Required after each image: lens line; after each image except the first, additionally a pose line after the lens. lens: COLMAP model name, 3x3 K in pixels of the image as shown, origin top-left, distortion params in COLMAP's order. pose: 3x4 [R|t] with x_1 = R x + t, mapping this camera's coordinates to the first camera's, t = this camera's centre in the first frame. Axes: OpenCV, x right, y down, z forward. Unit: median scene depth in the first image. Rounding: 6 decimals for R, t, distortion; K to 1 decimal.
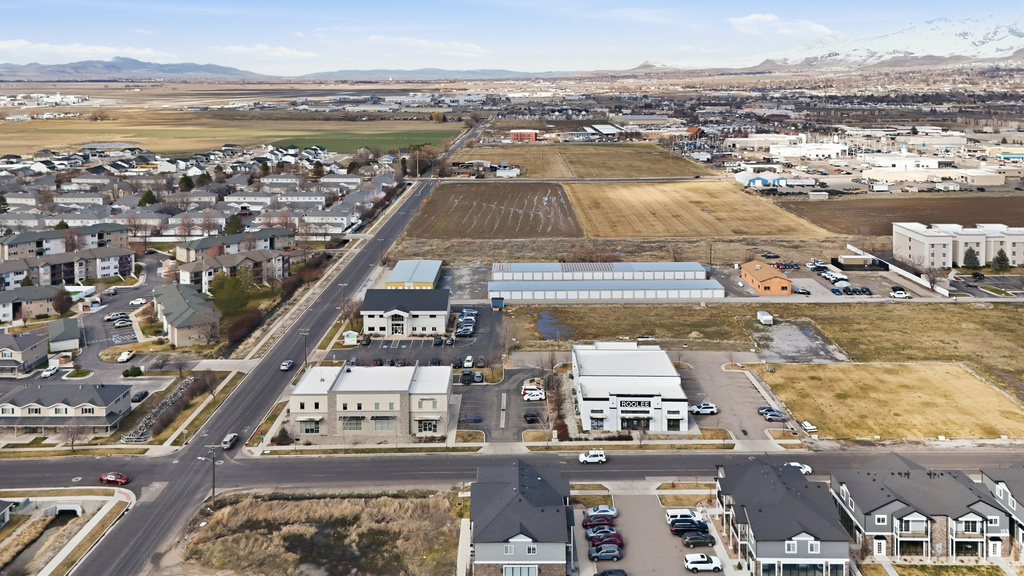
lens RADIAL K [[755.4, 0, 515.7], [0, 755.4, 290.3], [0, 0, 1]] dist [0.077372, -0.065309]
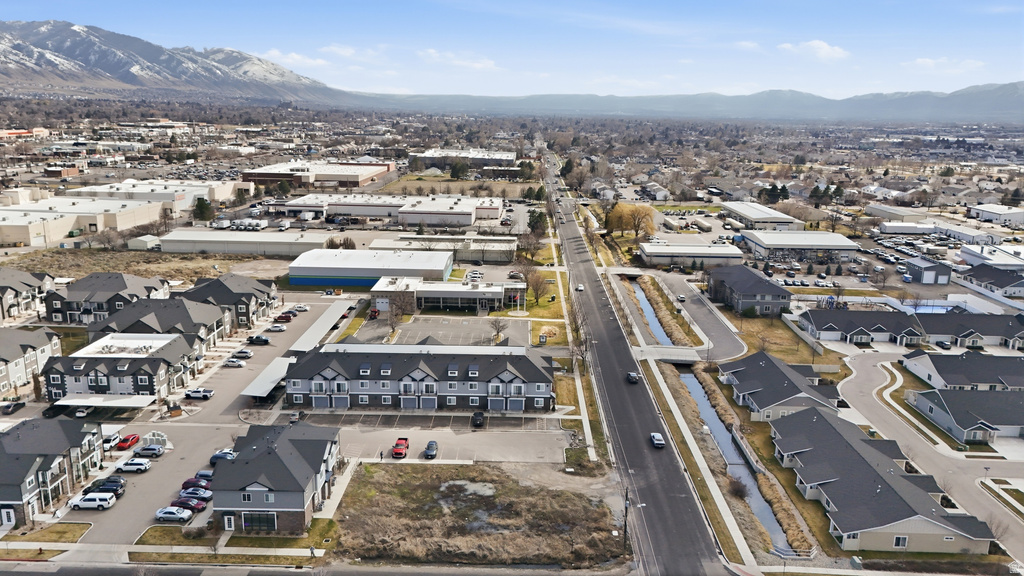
lens RADIAL K [[755.4, 0, 507.8], [0, 755.4, 287.9], [0, 0, 1]] dist [0.077372, -0.065309]
pose [[-0.999272, -0.028768, 0.025069, -0.240007], [-0.013163, 0.876530, 0.481168, -0.310724], [-0.035816, 0.480487, -0.876270, 1.350953]]
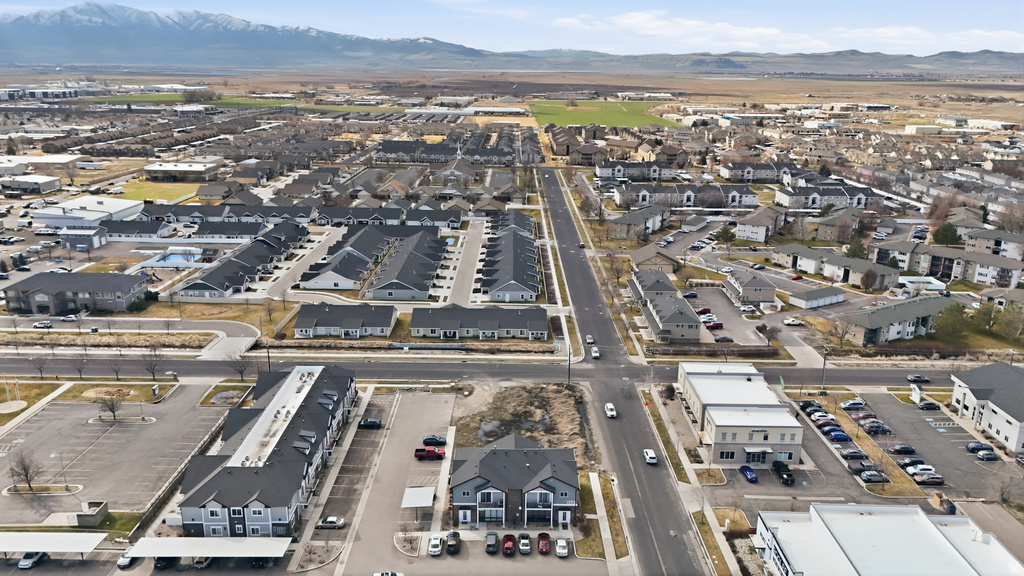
lens RADIAL K [[755.4, 0, 521.4], [0, 755.4, 287.2], [0, 0, 1]] dist [0.077372, -0.065309]
pose [[0.000248, 0.280974, -0.959715, 0.784593], [-0.279134, 0.921588, 0.269740, -0.213166], [0.960252, 0.267823, 0.078658, 0.644334]]
